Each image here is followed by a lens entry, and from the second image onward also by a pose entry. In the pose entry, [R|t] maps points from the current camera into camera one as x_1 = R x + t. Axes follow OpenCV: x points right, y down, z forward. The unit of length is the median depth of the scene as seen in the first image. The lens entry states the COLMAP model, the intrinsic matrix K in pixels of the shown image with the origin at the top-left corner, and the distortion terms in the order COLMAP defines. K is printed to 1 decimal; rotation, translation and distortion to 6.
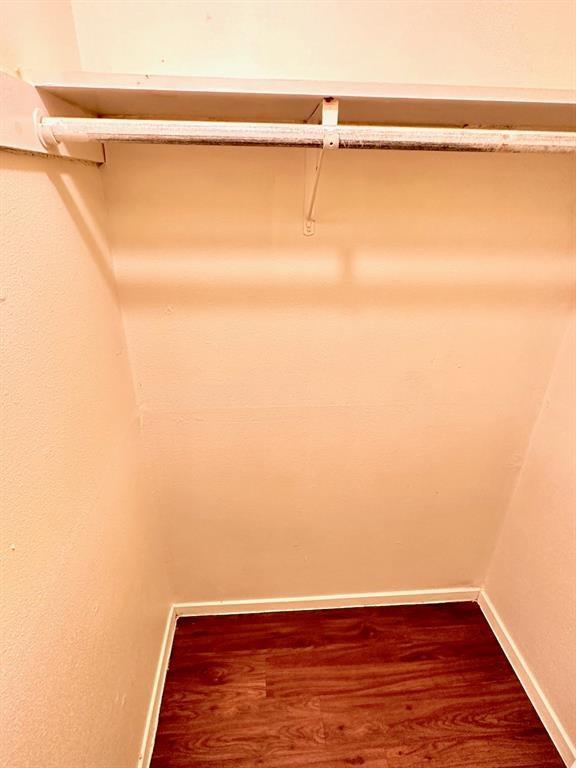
lens RADIAL K [[403.3, 0, 287.2], [0, 403.3, 377.4], [0, 0, 1]] dist [0.000712, -0.000968]
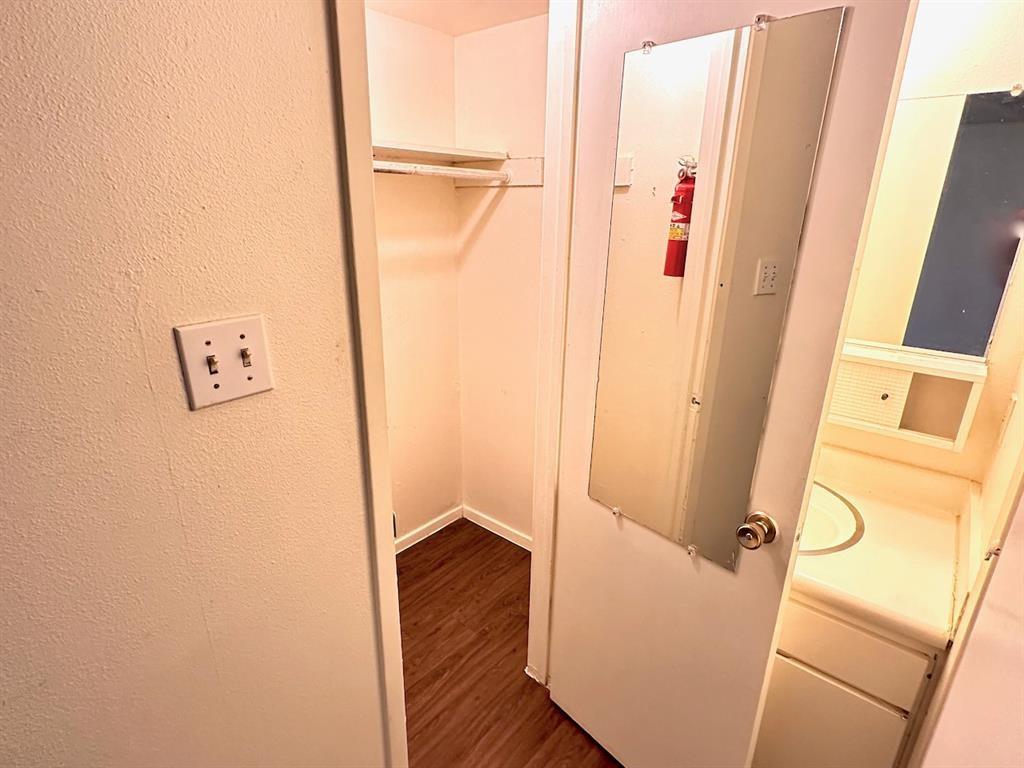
lens RADIAL K [[537.8, 0, 508.5], [0, 537.8, 387.8], [0, 0, 1]] dist [0.000712, -0.000968]
pose [[0.699814, -0.231243, 0.675860, -0.584556], [0.309097, 0.951016, 0.005335, 0.272565], [-0.643987, 0.205173, 0.737011, -0.497333]]
